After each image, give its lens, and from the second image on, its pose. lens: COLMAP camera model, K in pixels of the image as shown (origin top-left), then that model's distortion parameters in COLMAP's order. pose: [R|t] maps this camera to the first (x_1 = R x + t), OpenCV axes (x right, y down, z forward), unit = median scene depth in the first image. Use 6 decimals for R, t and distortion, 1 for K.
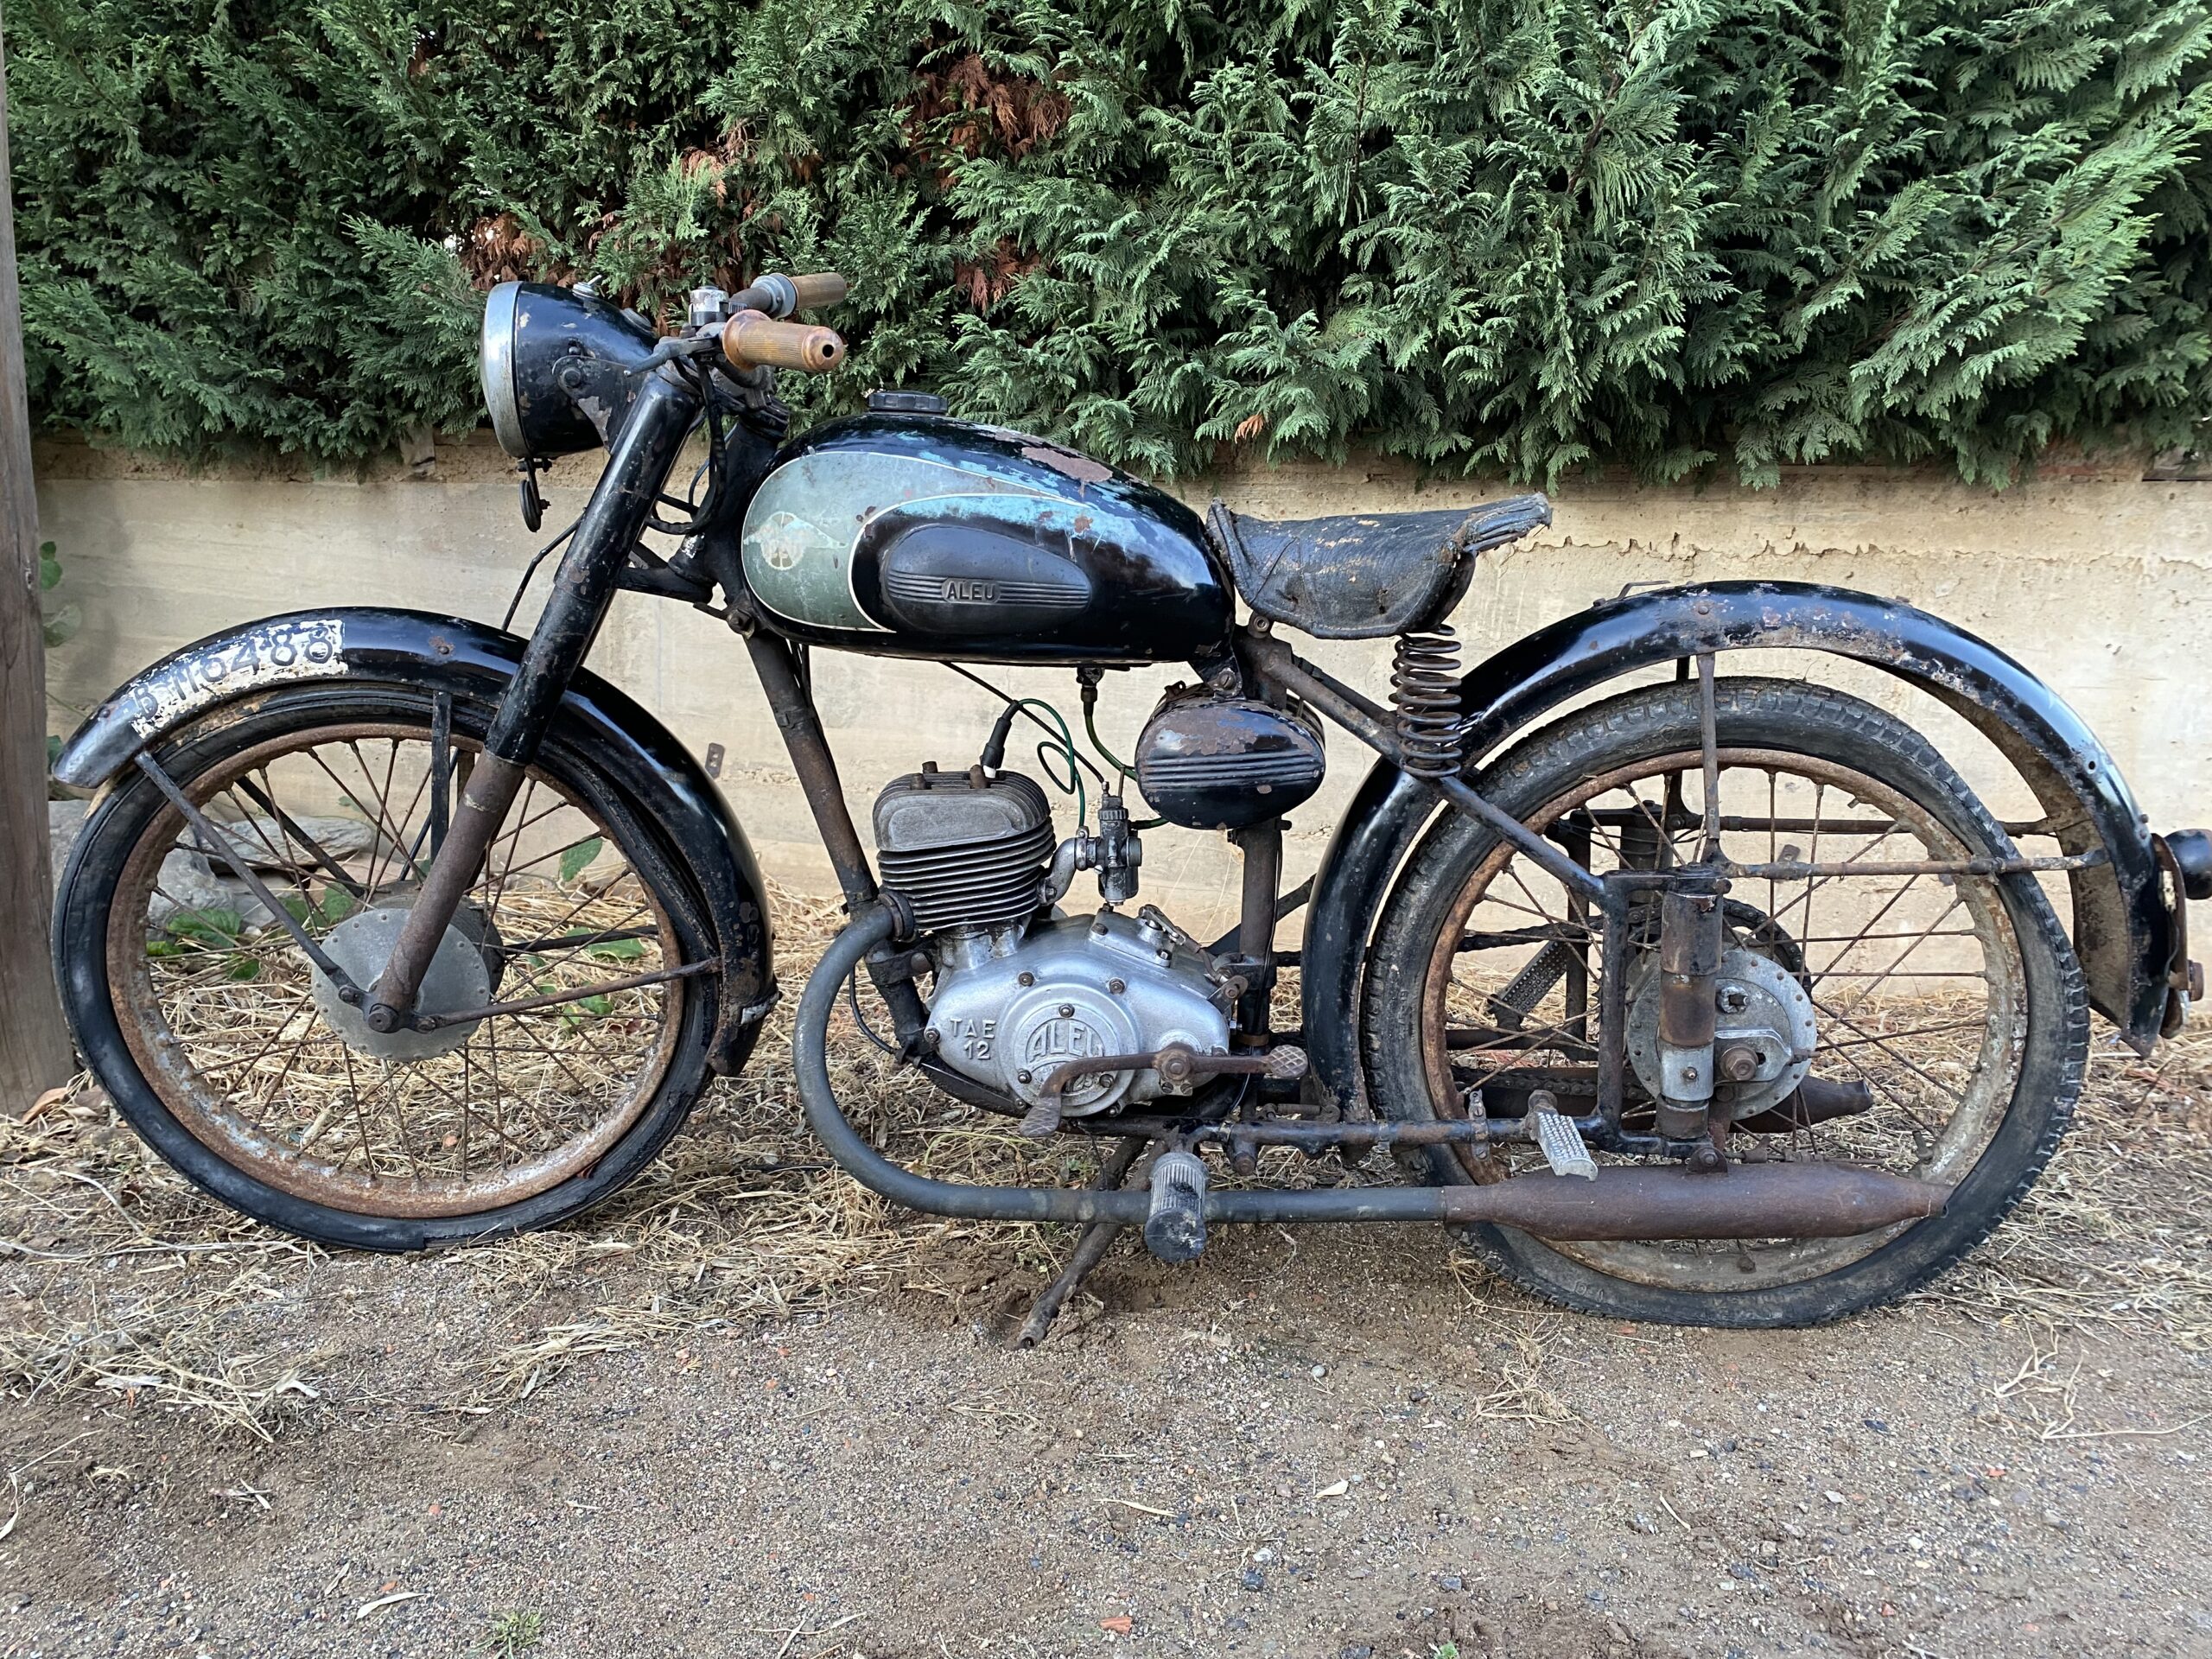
lens RADIAL K [[1693.5, 0, 1106.0], [0, 1693.5, 843.7], [0, 0, 1]] dist [0.014874, -0.011951]
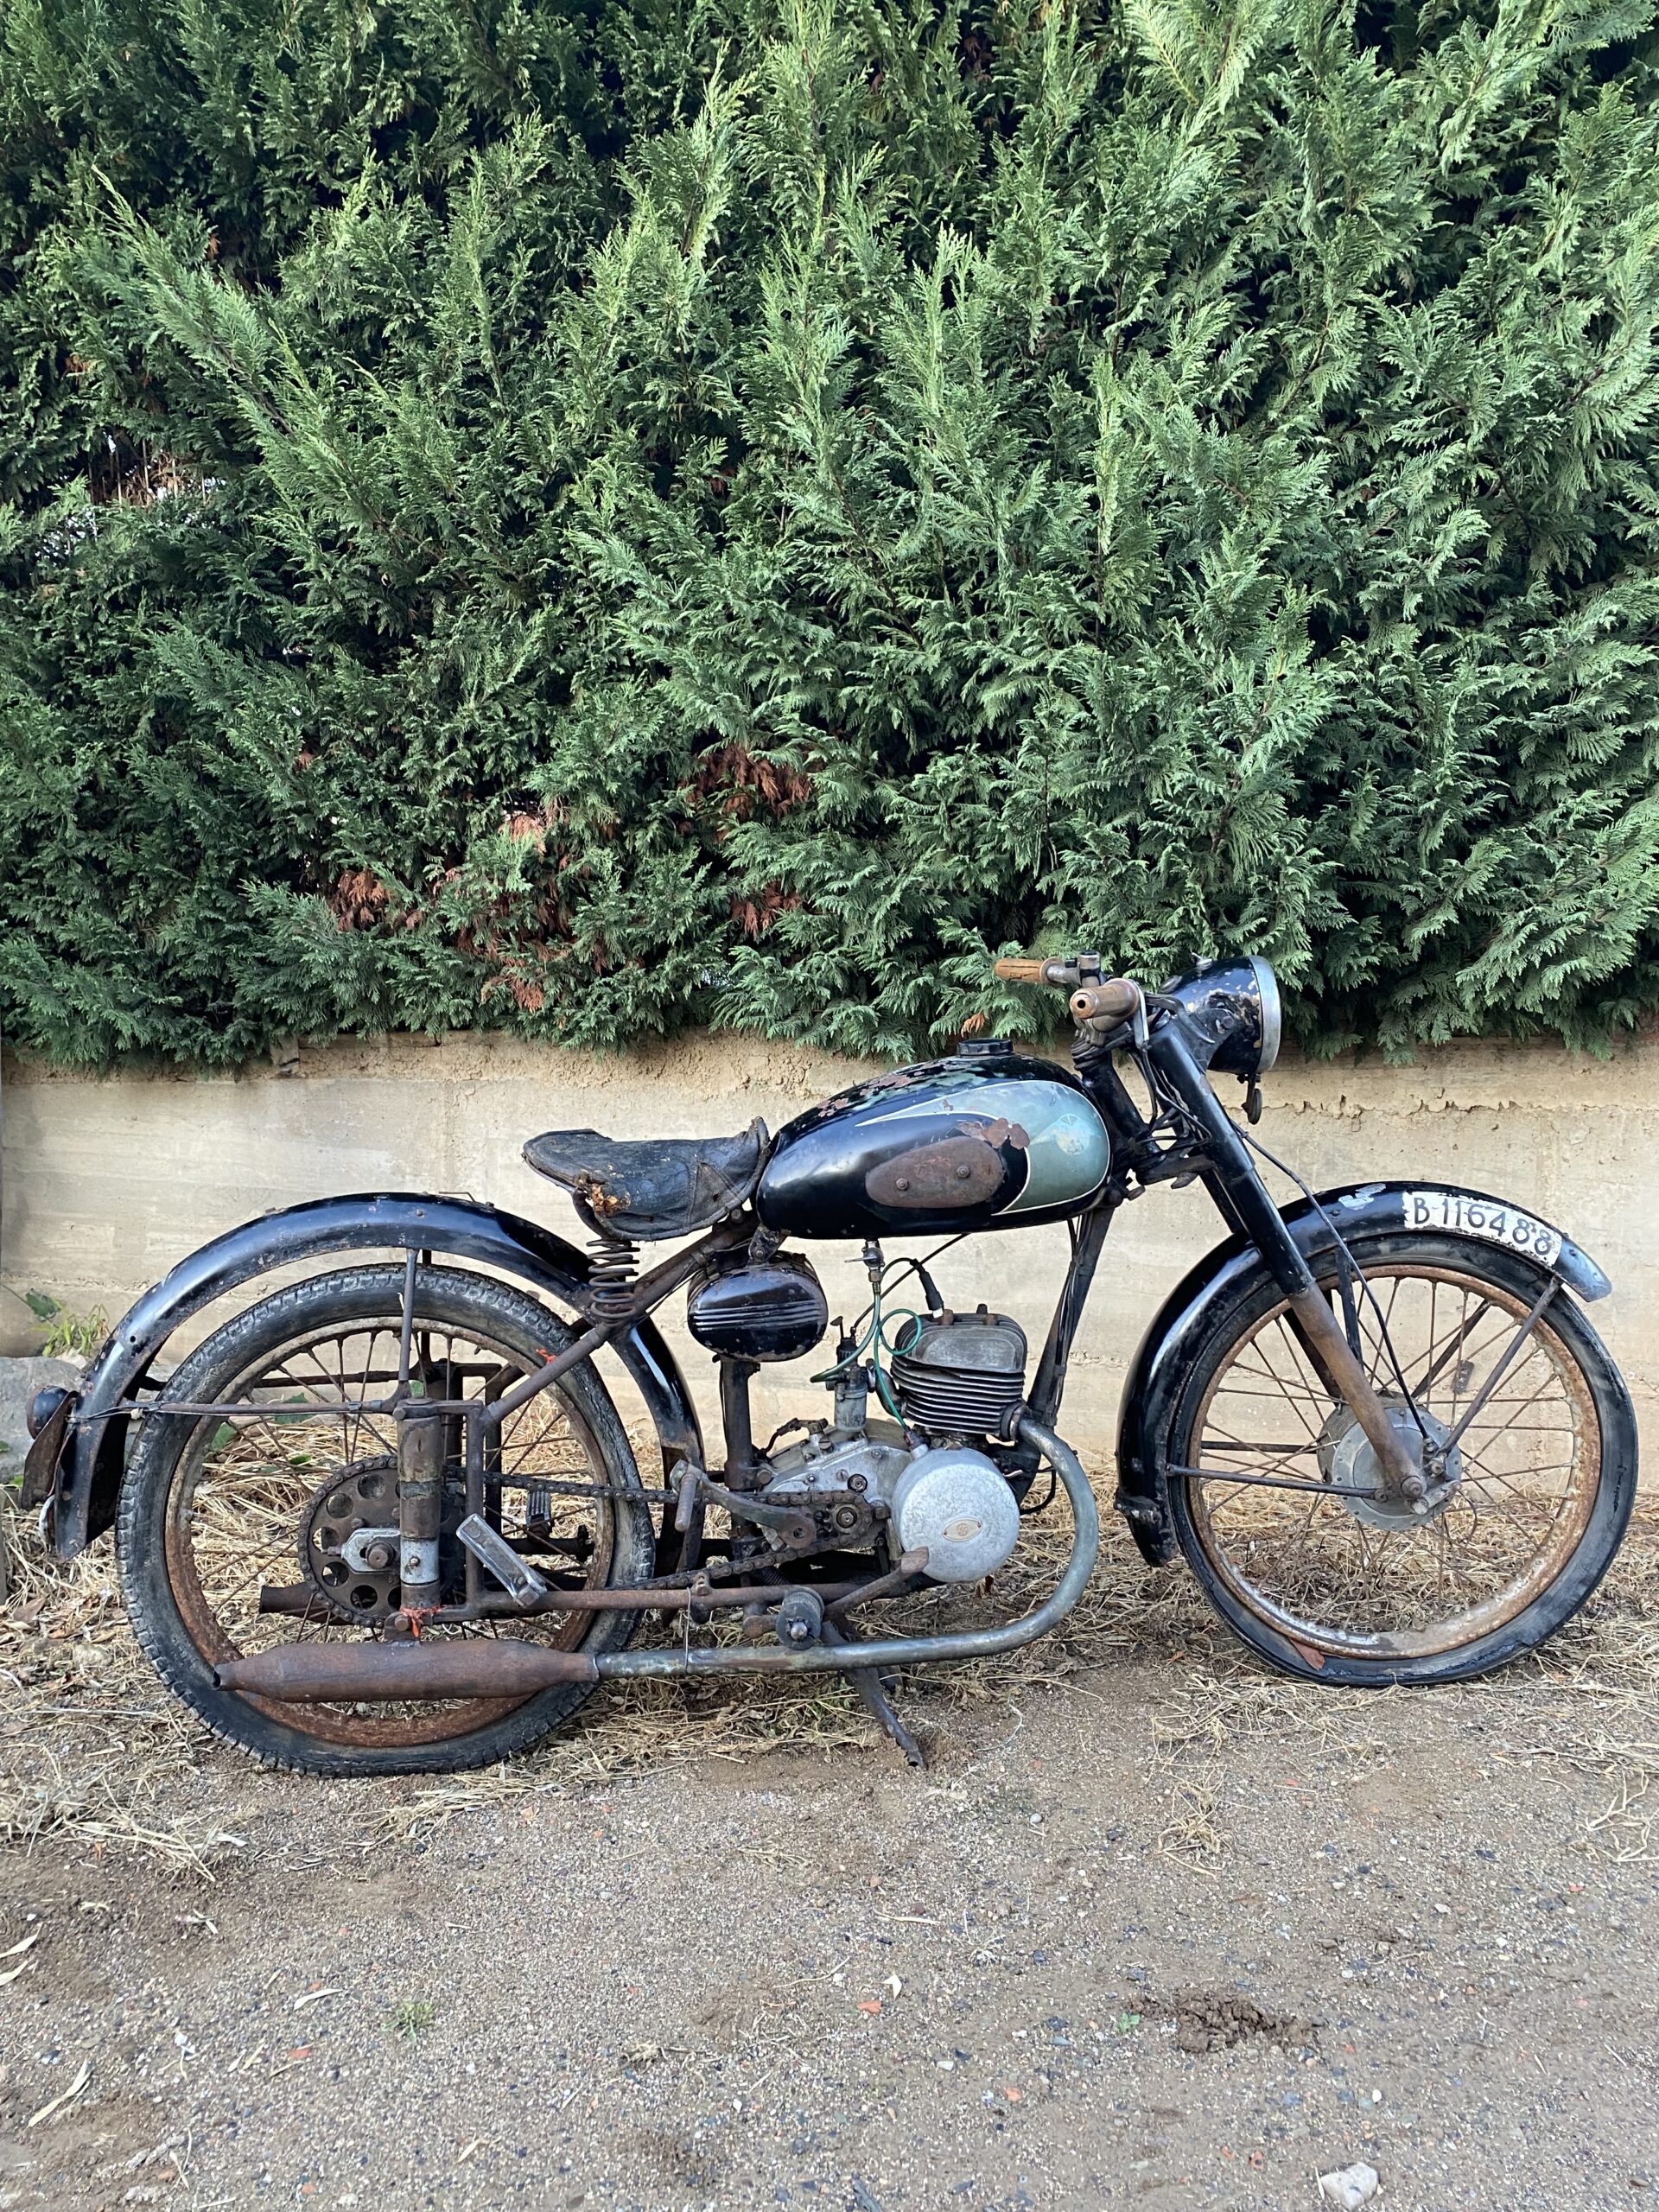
lens RADIAL K [[1693.5, 0, 827.9], [0, 1693.5, 1101.5], [0, 0, 1]] dist [0.014874, -0.011951]
pose [[0.999007, -0.029373, -0.033495, 0.027708], [0.024290, 0.989400, -0.143170, -0.030441], [0.037345, 0.142214, 0.989131, -0.281781]]
